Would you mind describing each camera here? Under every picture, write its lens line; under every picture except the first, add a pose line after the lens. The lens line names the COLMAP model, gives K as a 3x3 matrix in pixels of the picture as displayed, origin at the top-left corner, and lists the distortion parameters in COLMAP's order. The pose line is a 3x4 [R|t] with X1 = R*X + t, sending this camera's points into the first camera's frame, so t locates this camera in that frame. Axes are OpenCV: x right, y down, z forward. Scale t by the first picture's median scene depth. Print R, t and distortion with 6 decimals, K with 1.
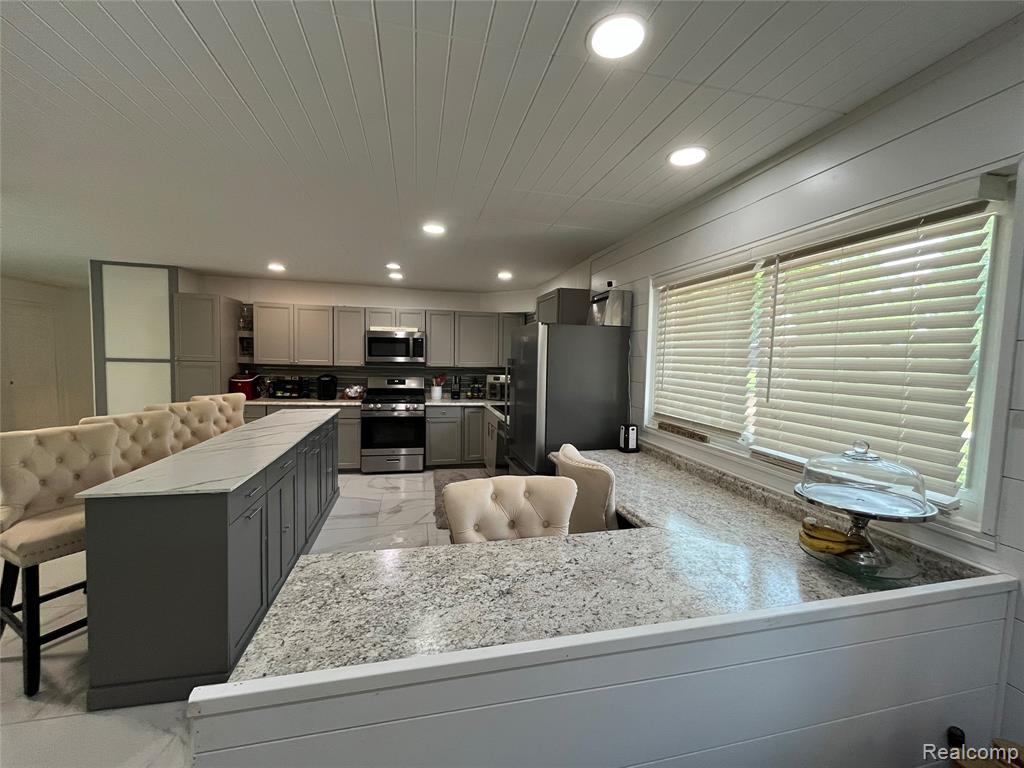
lens RADIAL K [[415.0, 0, 513.2], [0, 415.0, 383.2], [0, 0, 1]] dist [-0.003364, 0.000054]
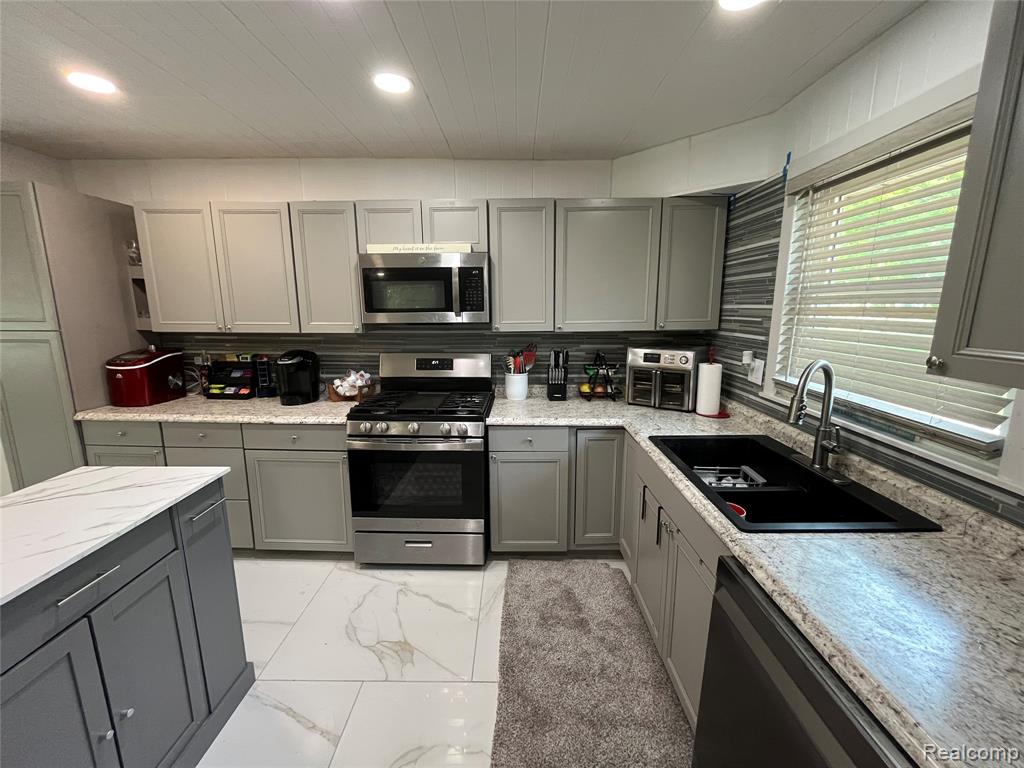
lens RADIAL K [[415.0, 0, 513.3], [0, 415.0, 382.4], [0, 0, 1]] dist [-0.003364, 0.000054]
pose [[0.970311, 0.020155, -0.241018, -0.081836], [0.007875, 0.993361, 0.114772, -0.039184], [0.241731, -0.113263, 0.963710, 0.597544]]
